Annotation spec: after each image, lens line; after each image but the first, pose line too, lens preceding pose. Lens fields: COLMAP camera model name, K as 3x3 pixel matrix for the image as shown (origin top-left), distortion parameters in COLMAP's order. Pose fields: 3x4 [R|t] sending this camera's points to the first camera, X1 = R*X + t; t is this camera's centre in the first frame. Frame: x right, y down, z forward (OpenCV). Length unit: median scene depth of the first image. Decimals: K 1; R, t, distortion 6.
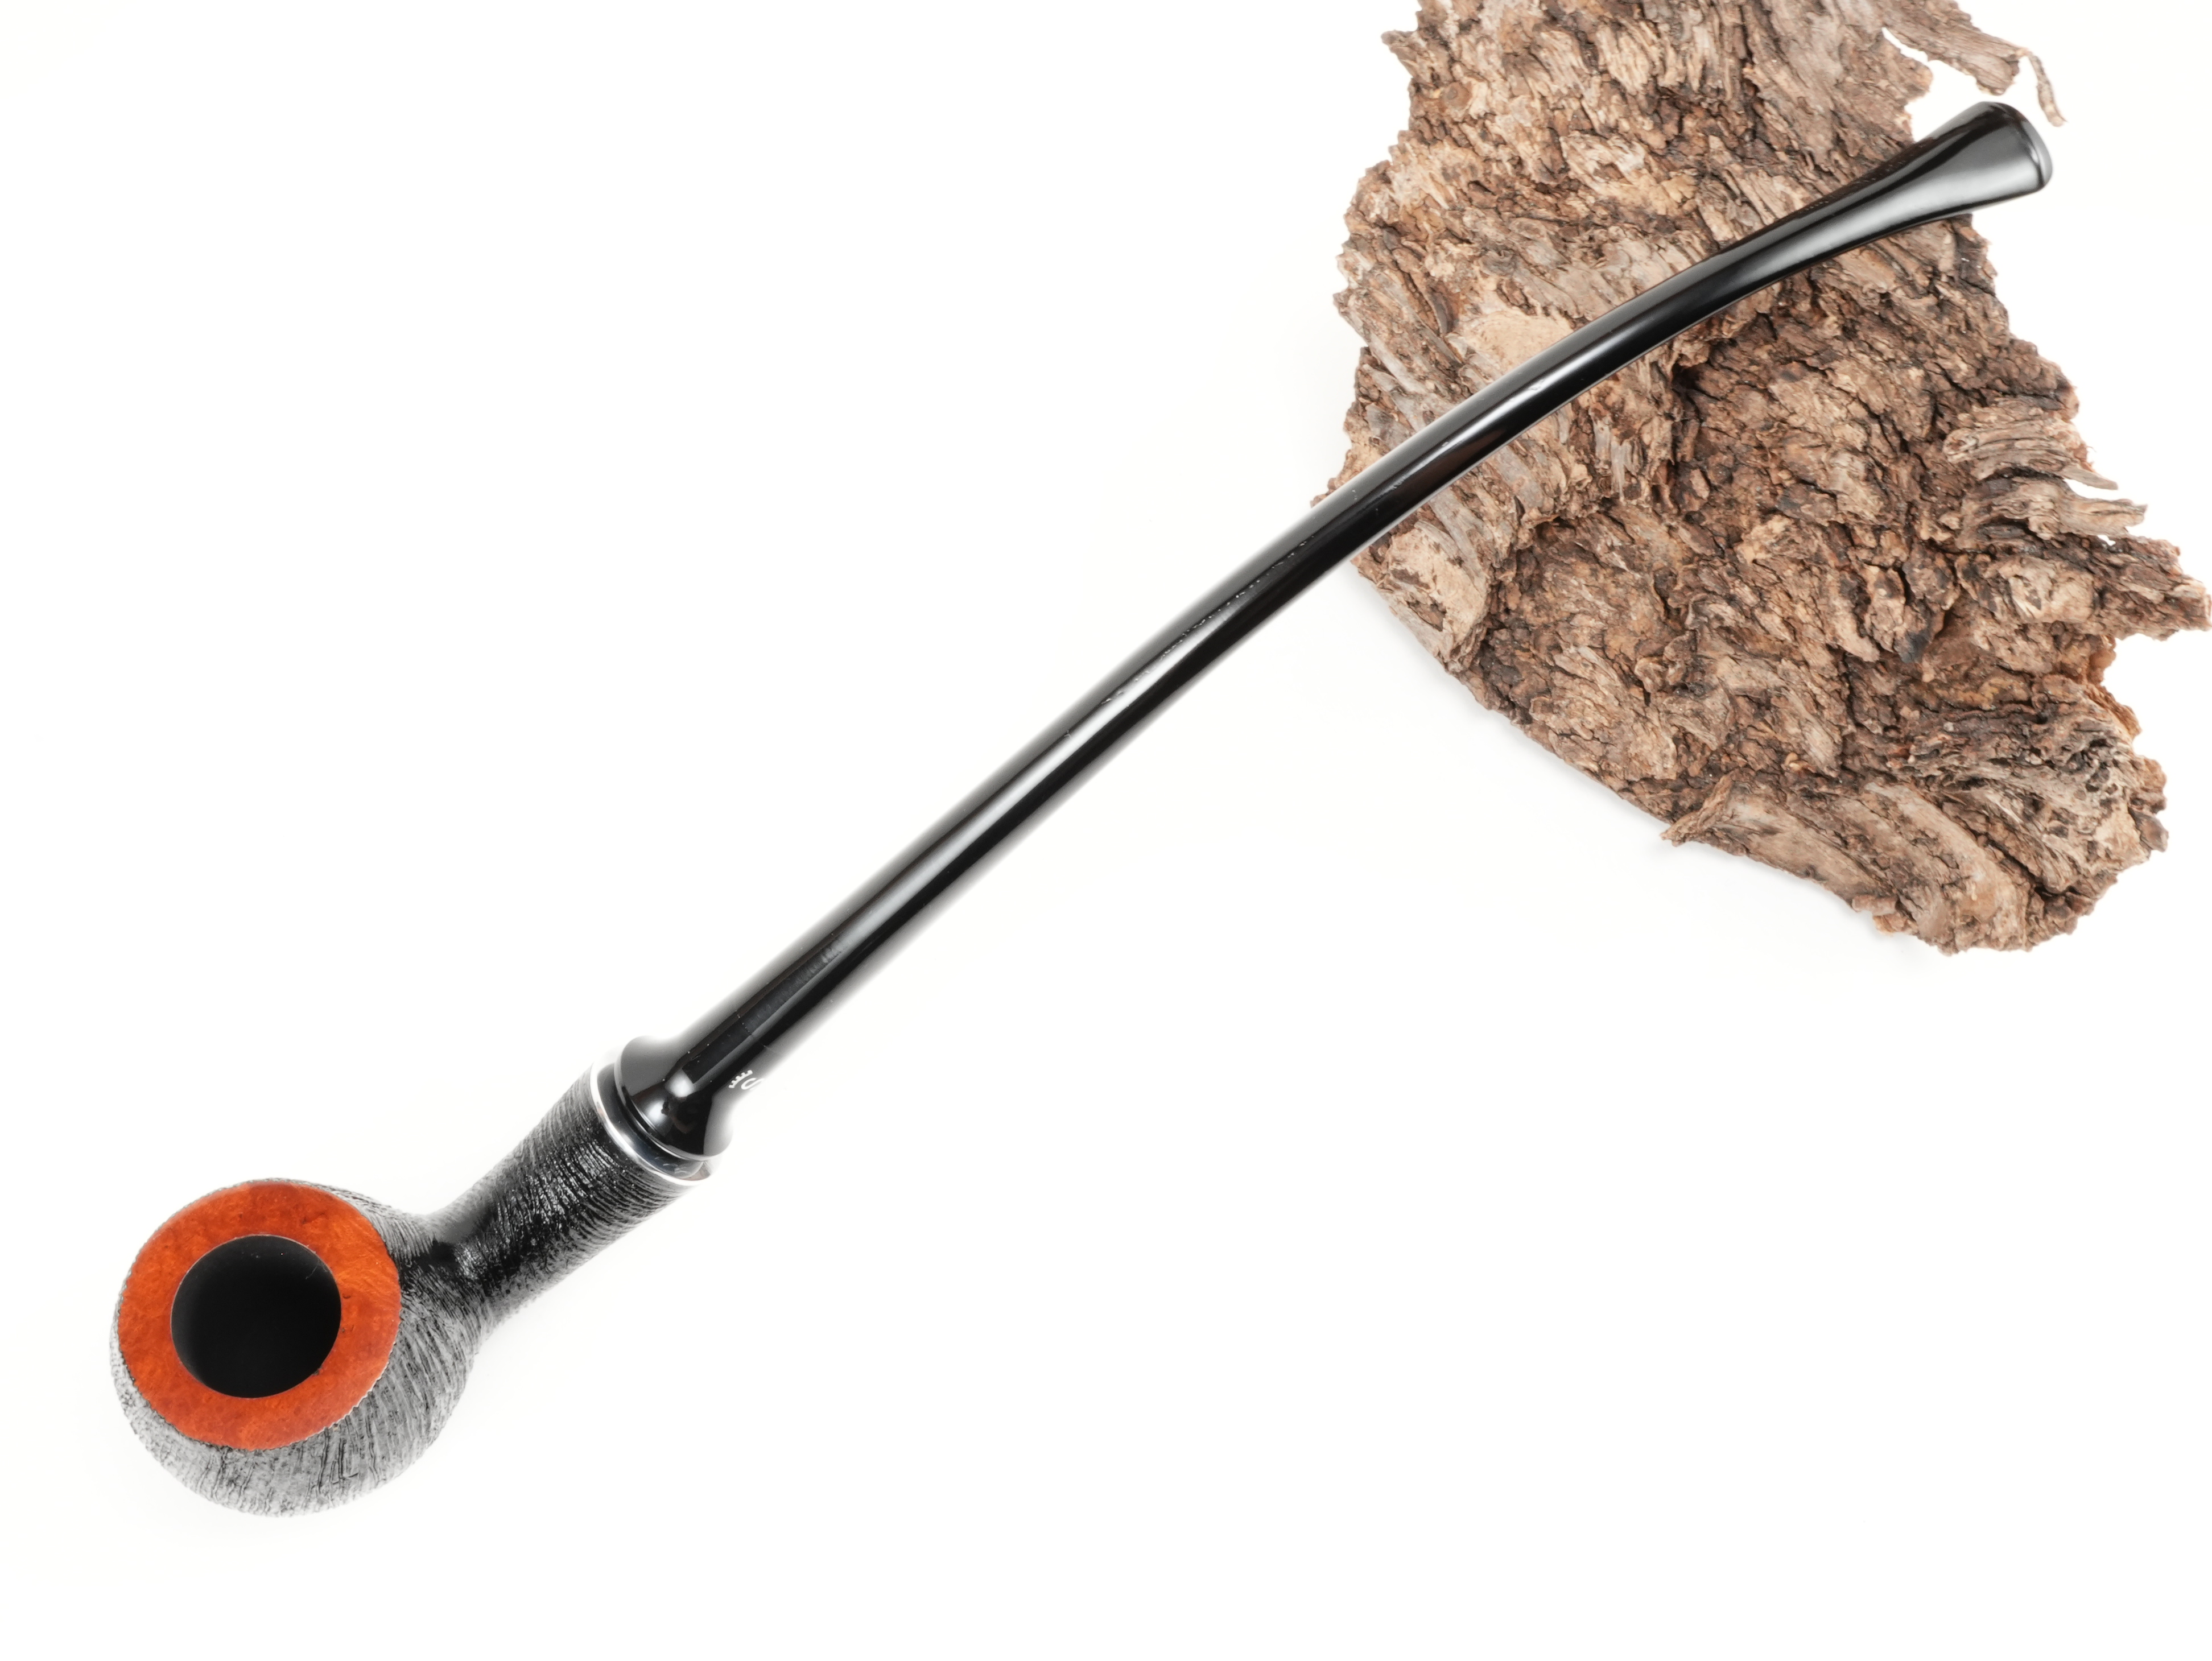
lens RADIAL K [[3125.1, 0, 1106.0], [0, 3125.1, 830.5], [0, 0, 1]] dist [-0.023418, 0.046181]
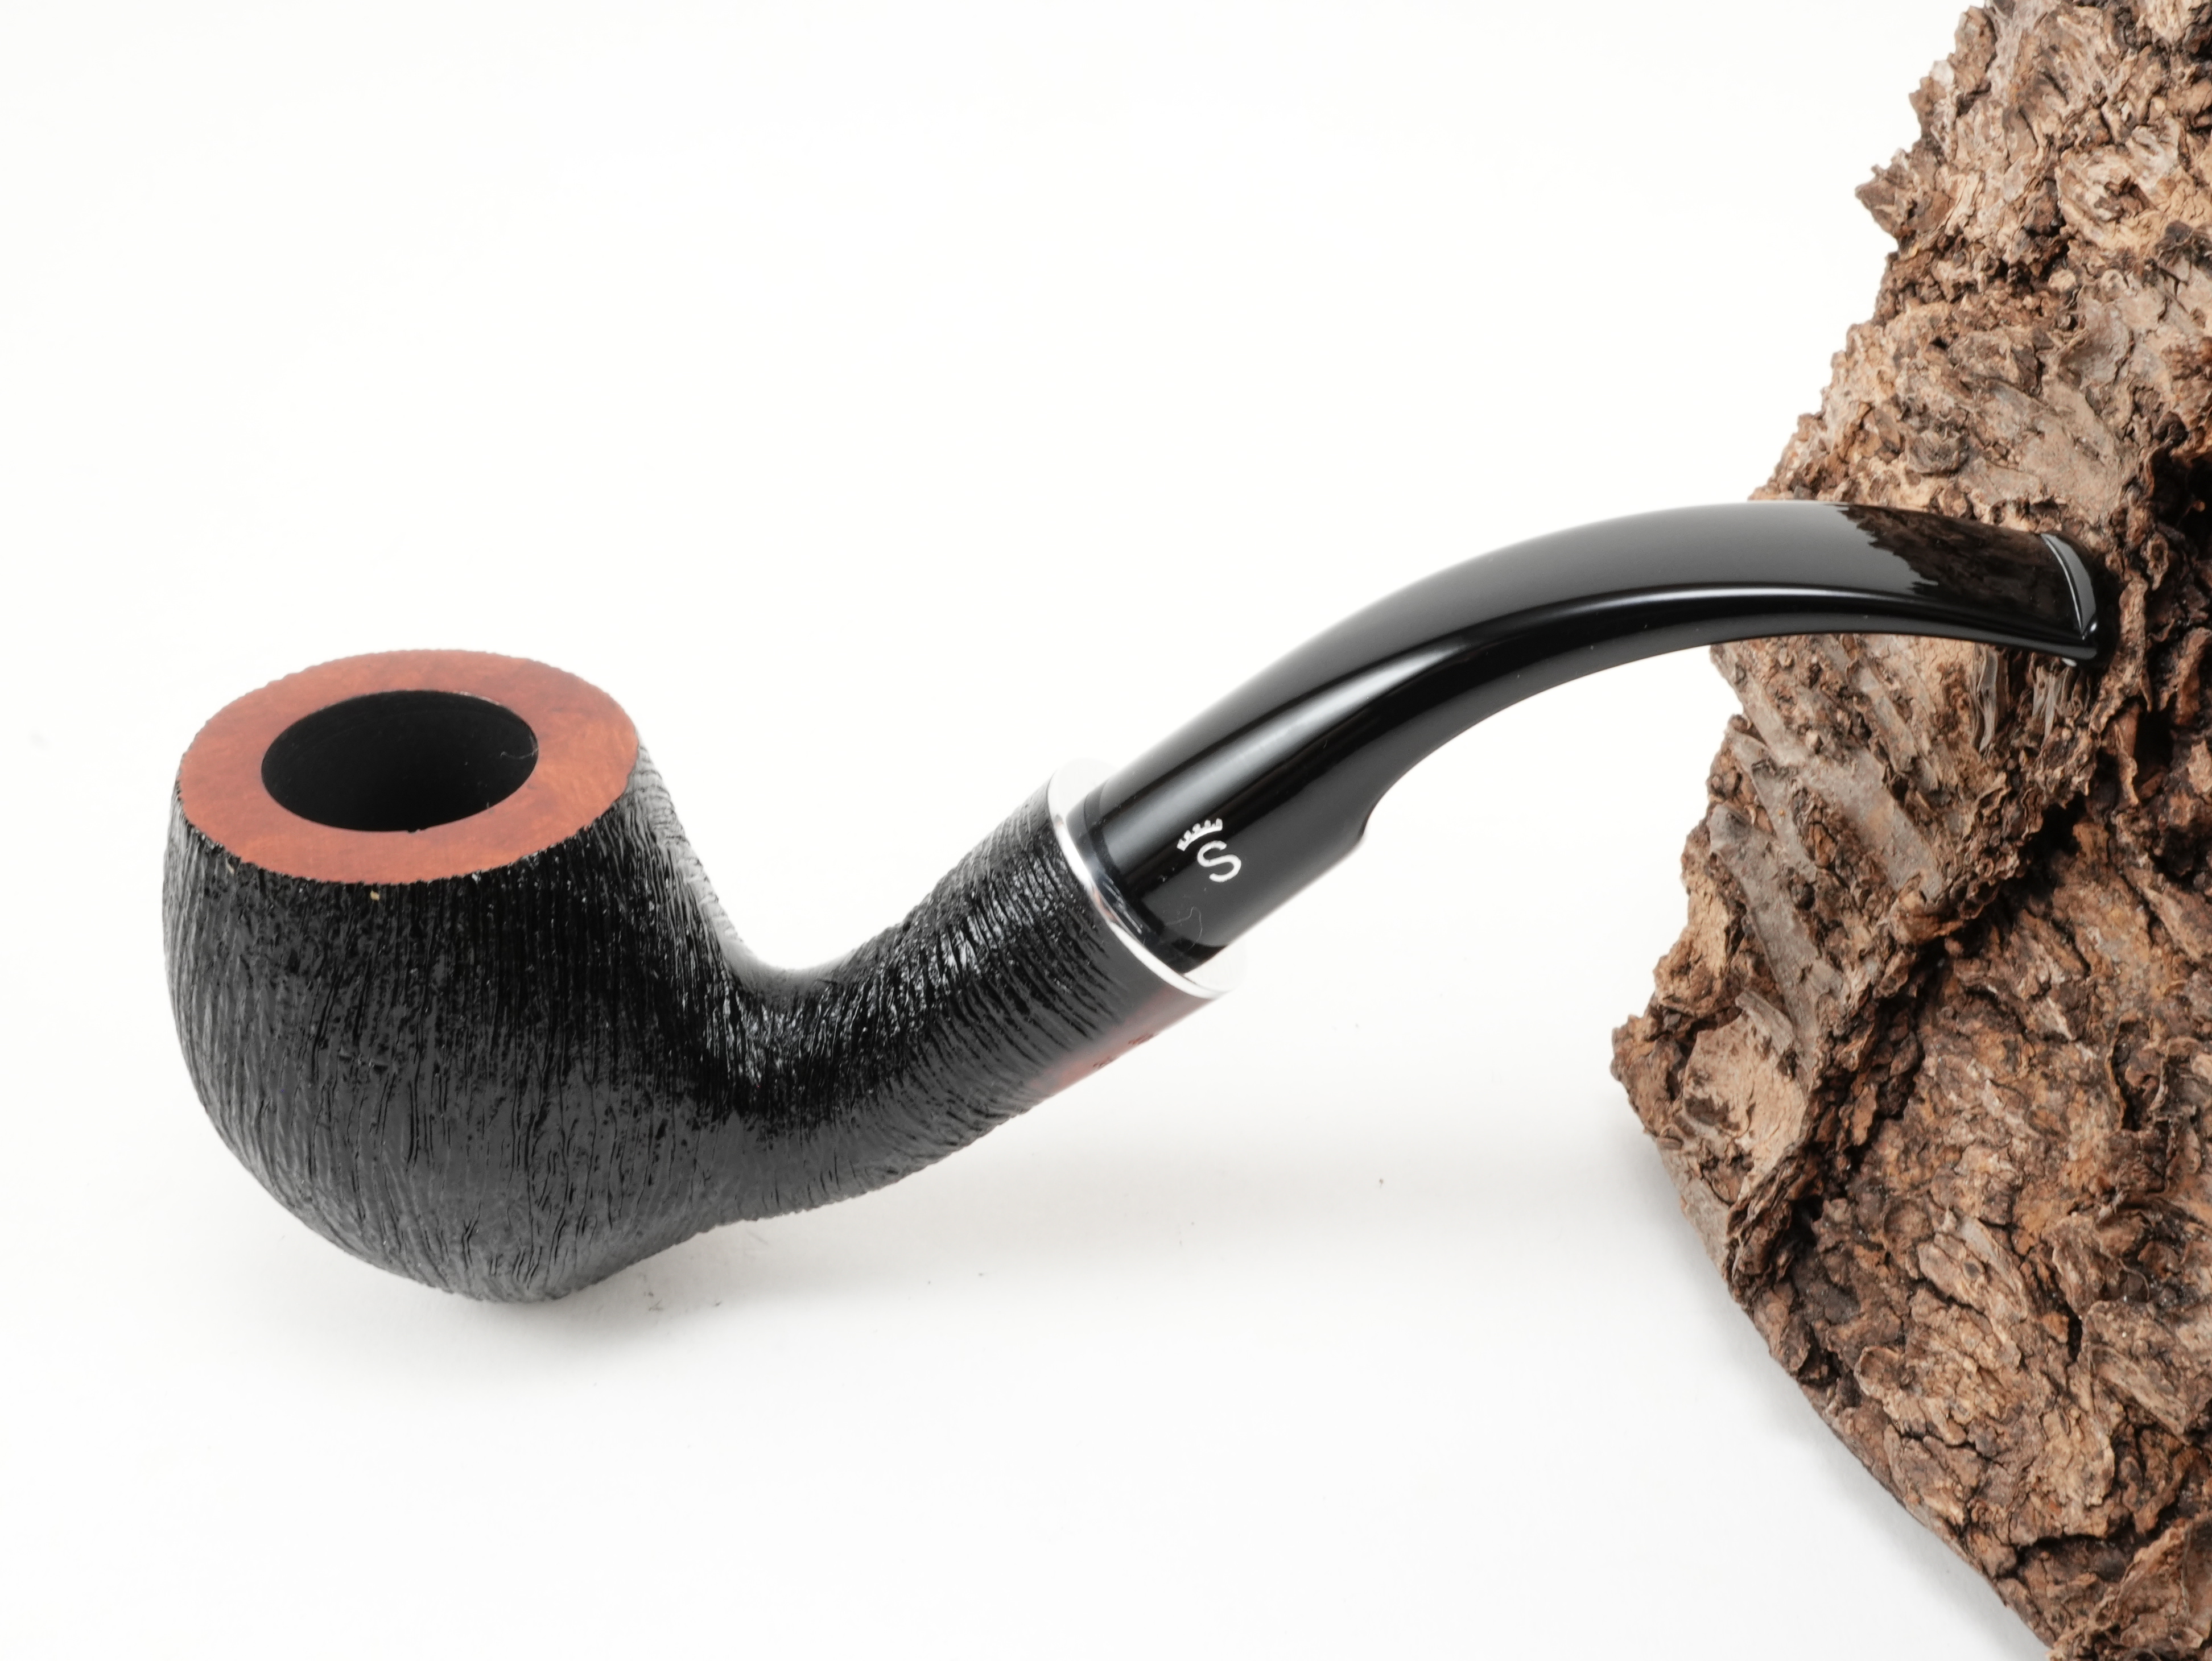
lens RADIAL K [[3125.1, 0, 1106.0], [0, 3125.1, 830.5], [0, 0, 1]] dist [-0.023418, 0.046181]
pose [[0.874520, 0.178457, -0.450963, 0.245958], [-0.417455, 0.750293, -0.512632, 0.207102], [0.246872, 0.636563, 0.730645, 0.564984]]
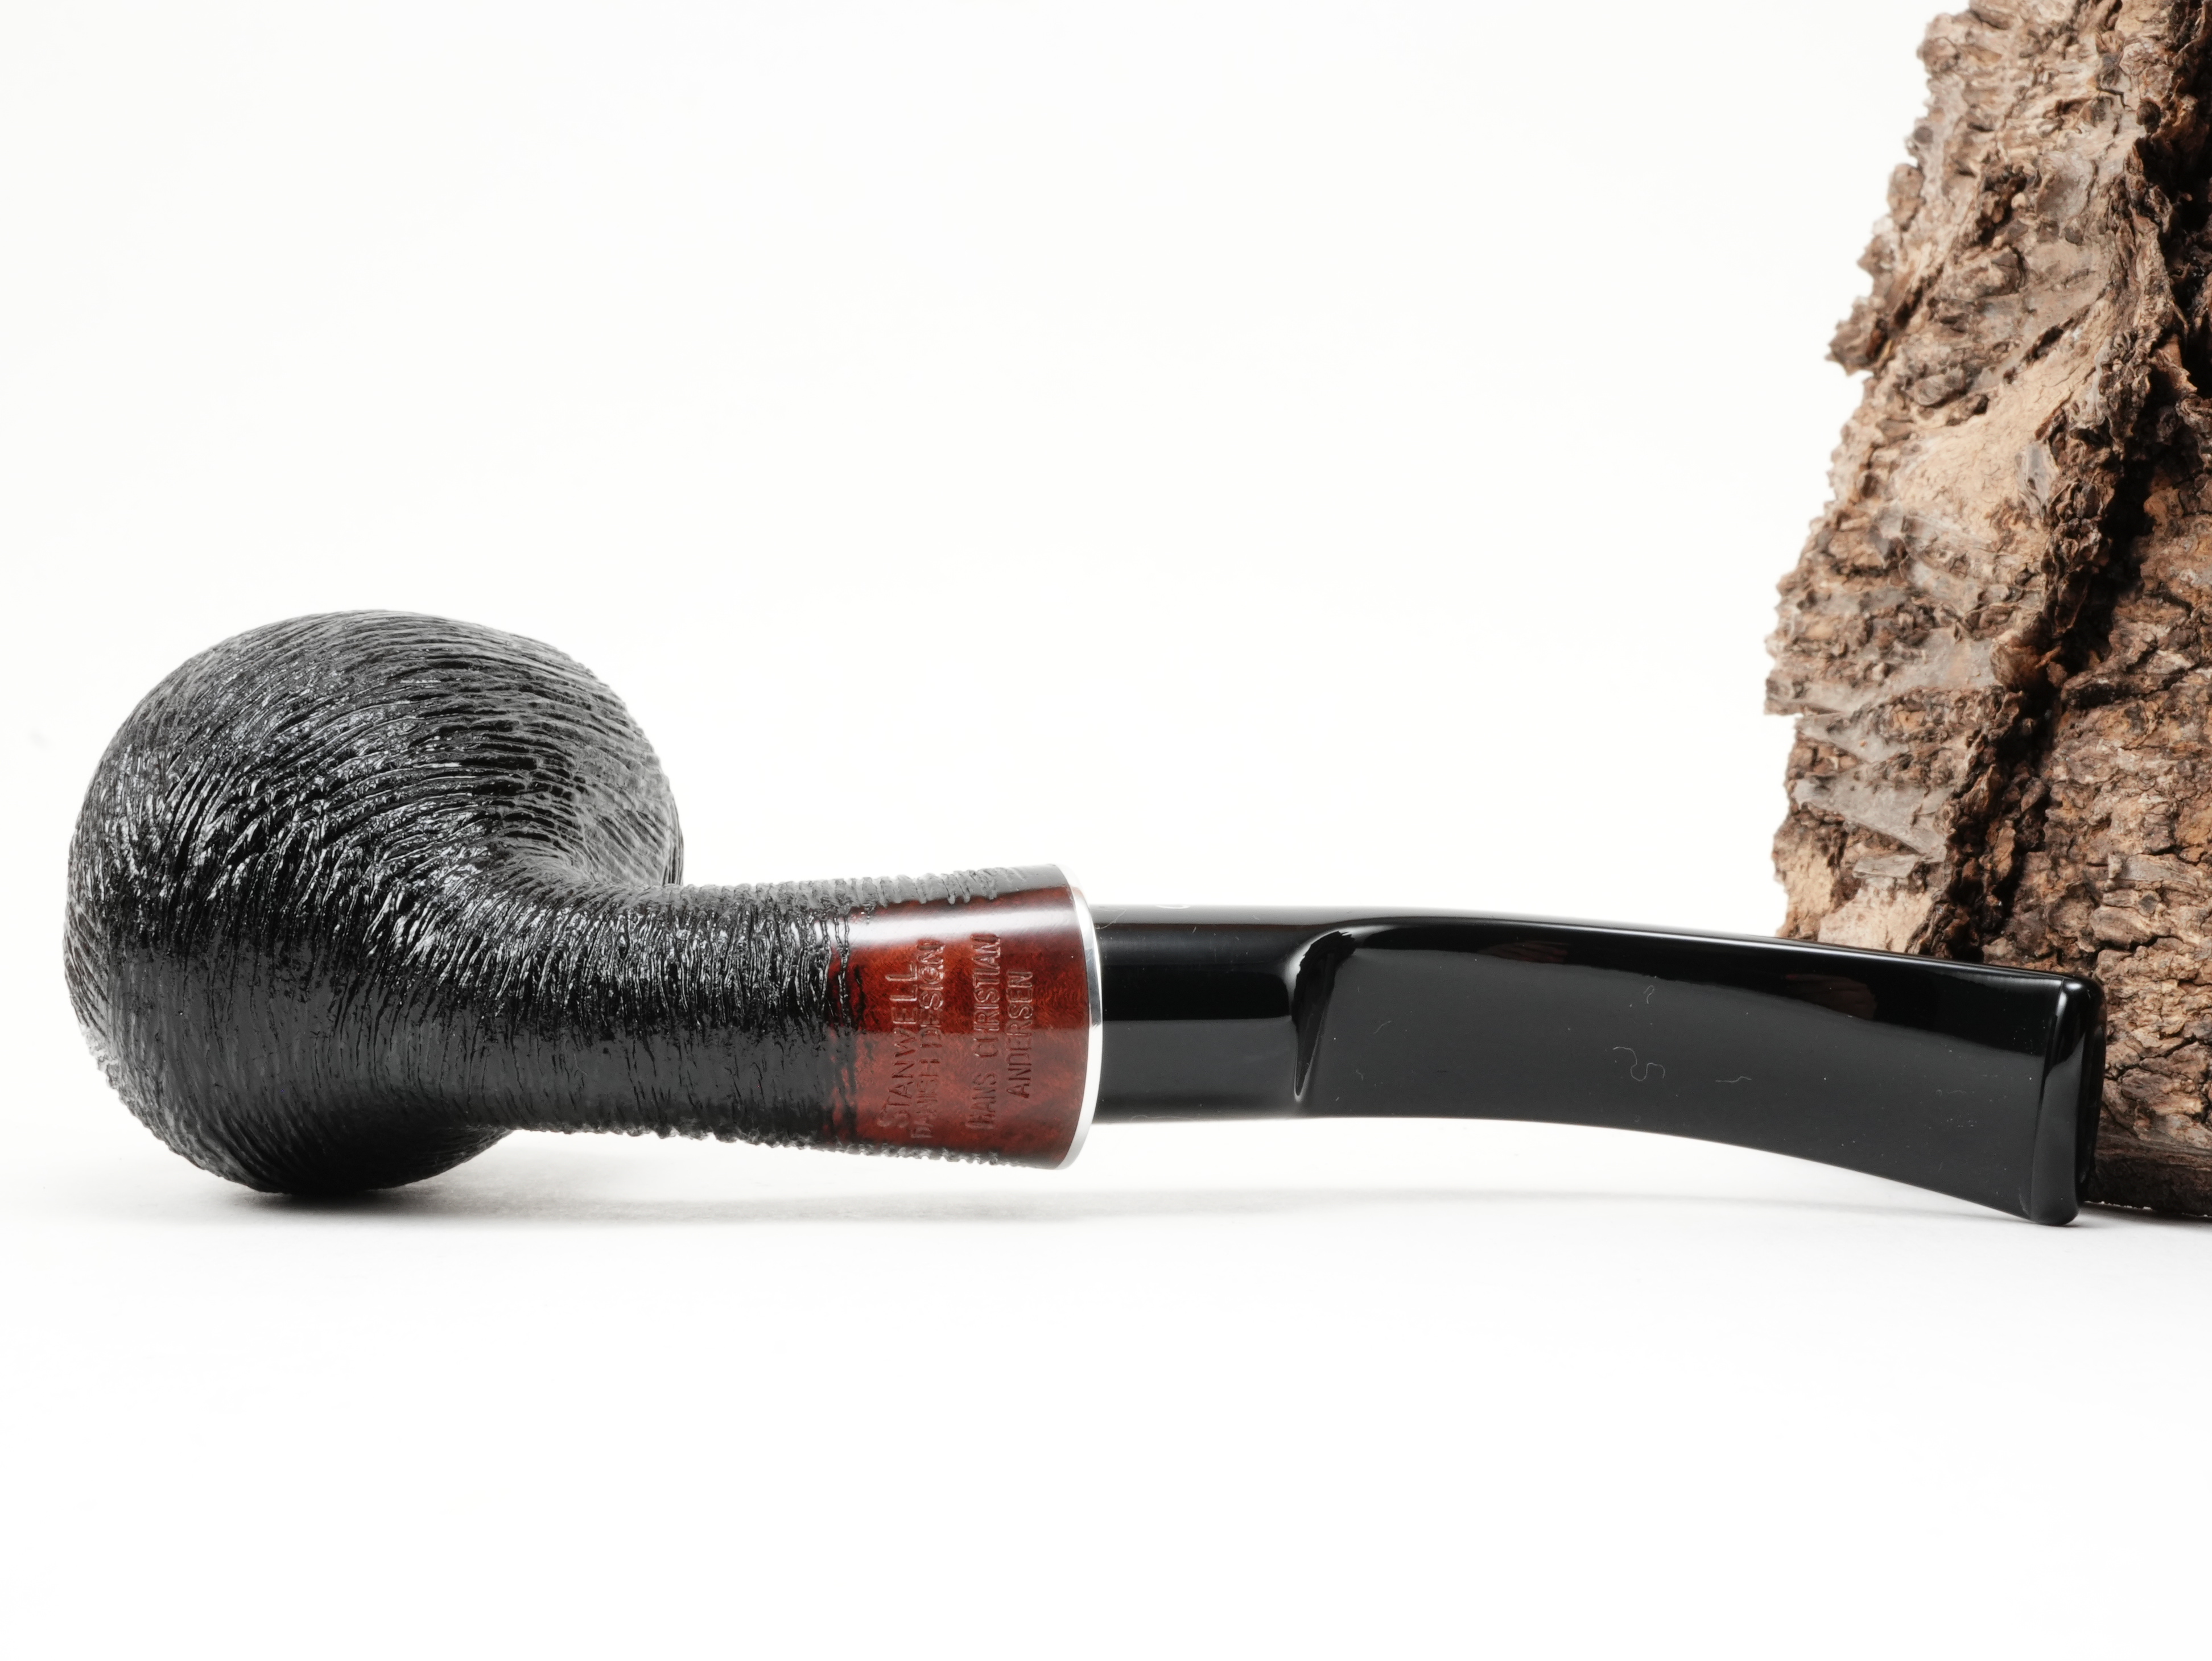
lens RADIAL K [[3125.1, 0, 1106.0], [0, 3125.1, 830.5], [0, 0, 1]] dist [-0.023418, 0.046181]
pose [[0.893475, -0.124245, -0.431586, 0.220708], [-0.365671, 0.356667, -0.859694, 0.418778], [0.260745, 0.925933, 0.273240, 0.822536]]
